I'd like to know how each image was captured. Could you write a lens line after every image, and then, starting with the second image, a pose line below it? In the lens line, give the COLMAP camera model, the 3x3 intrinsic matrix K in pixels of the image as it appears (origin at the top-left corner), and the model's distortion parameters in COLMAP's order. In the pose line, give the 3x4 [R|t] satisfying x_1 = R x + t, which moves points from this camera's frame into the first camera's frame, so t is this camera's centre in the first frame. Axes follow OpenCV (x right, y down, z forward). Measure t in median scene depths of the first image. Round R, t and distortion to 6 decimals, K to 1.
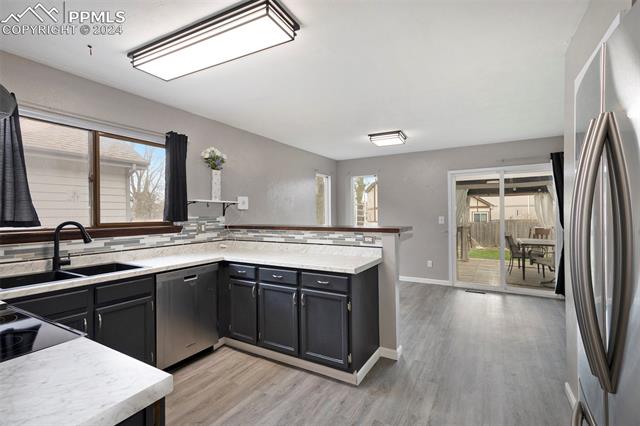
lens RADIAL K [[299.3, 0, 322.8], [0, 299.3, 213.7], [0, 0, 1]] dist [0.010650, 0.000106]
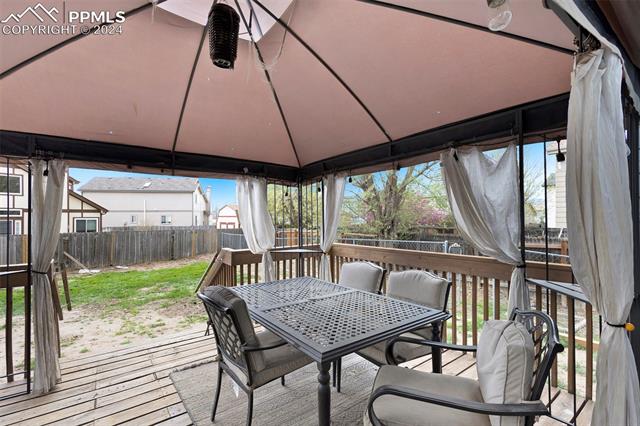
lens RADIAL K [[299.3, 0, 322.8], [0, 299.3, 213.7], [0, 0, 1]] dist [0.010650, 0.000106]
pose [[0.404442, 0.011562, 0.914491, 0.100539], [0.006415, 0.999860, -0.015479, -0.001054], [-0.914541, 0.012126, 0.404311, 0.203461]]
